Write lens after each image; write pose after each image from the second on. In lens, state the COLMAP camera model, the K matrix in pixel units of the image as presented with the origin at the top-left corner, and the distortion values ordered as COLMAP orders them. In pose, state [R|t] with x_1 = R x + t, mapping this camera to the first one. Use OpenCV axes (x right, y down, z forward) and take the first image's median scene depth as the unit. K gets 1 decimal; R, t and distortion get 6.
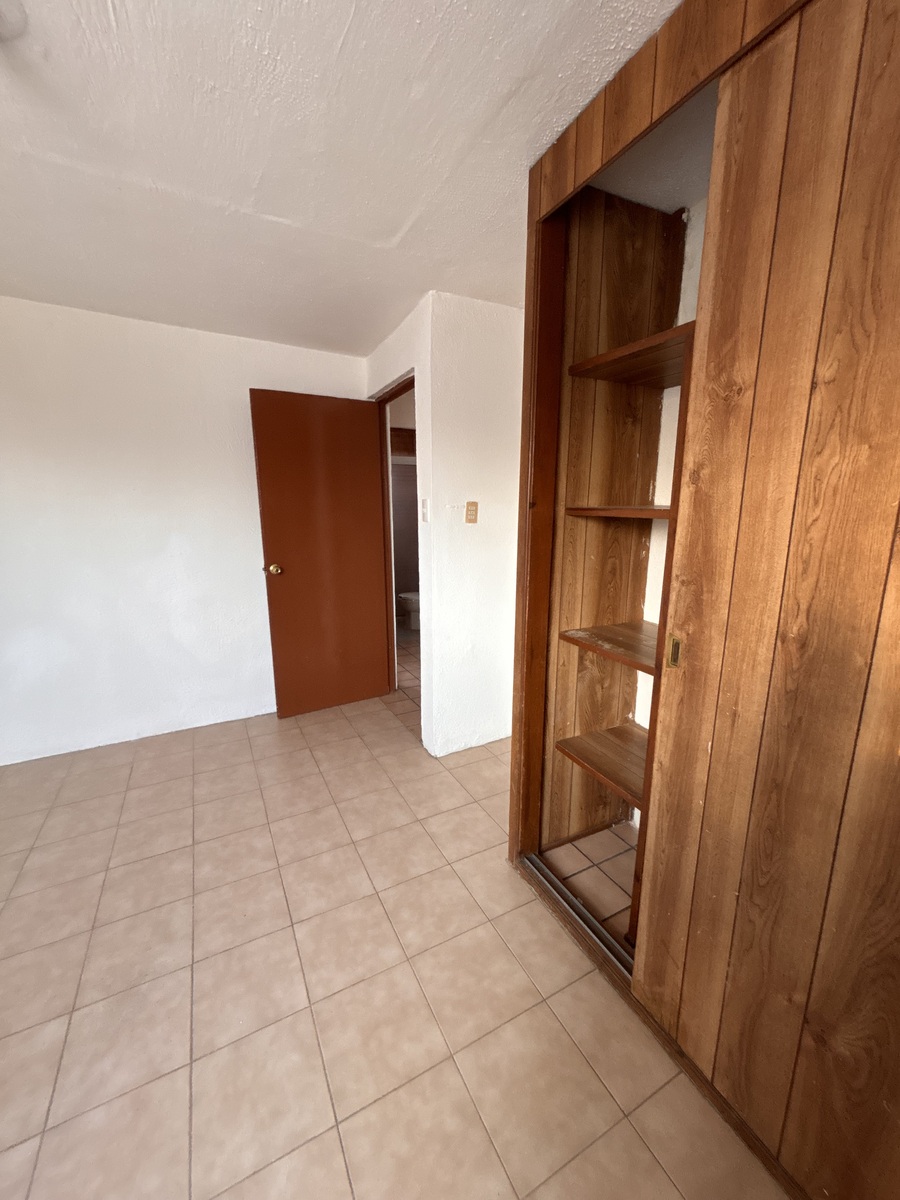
lens RADIAL K [[481.5, 0, 452.3], [0, 481.5, 601.0], [0, 0, 1]] dist [0.002580, -0.001015]
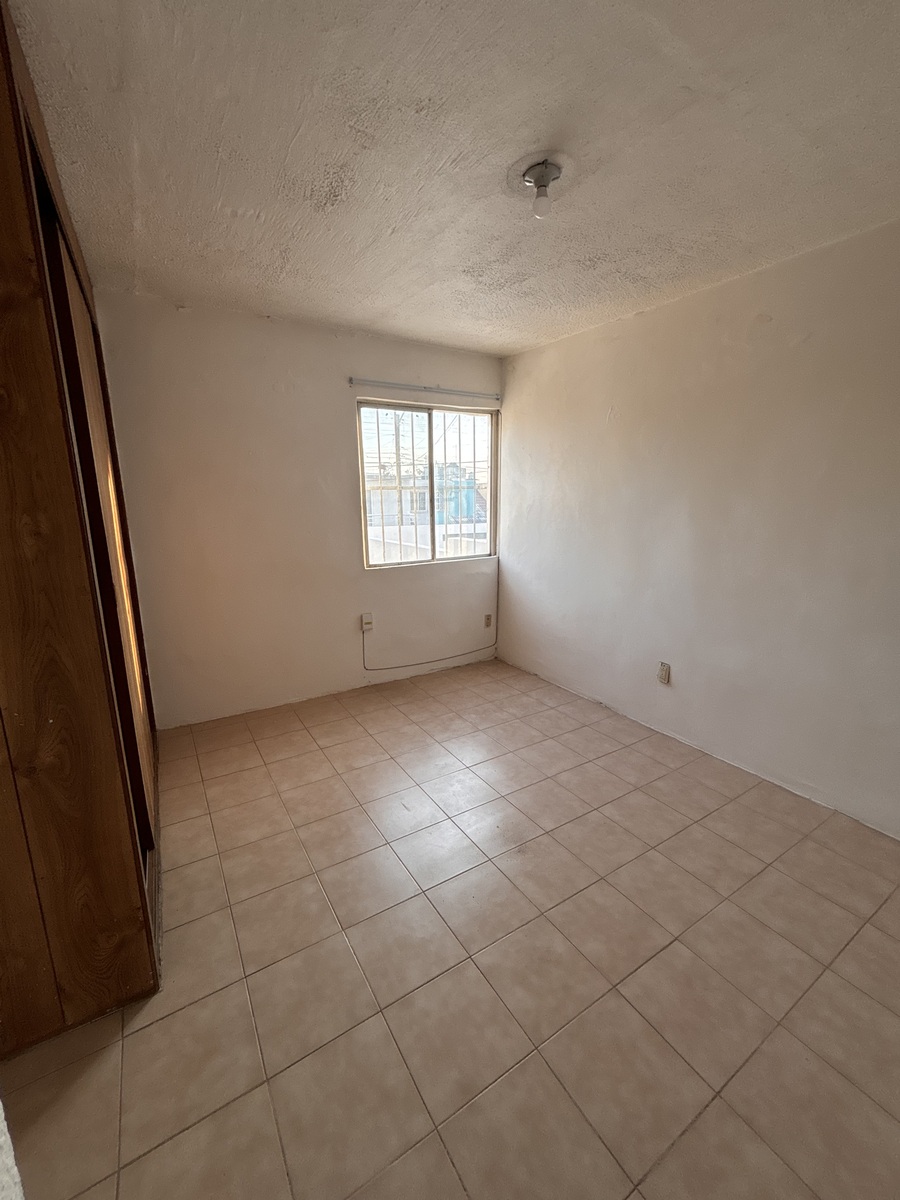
lens RADIAL K [[481.5, 0, 449.4], [0, 481.5, 598.1], [0, 0, 1]] dist [0.002580, -0.001015]
pose [[-0.996706, 0.025057, -0.077128, -0.315944], [-0.008012, 0.915990, 0.401121, -0.339511], [0.080699, 0.400417, -0.912772, 1.672542]]
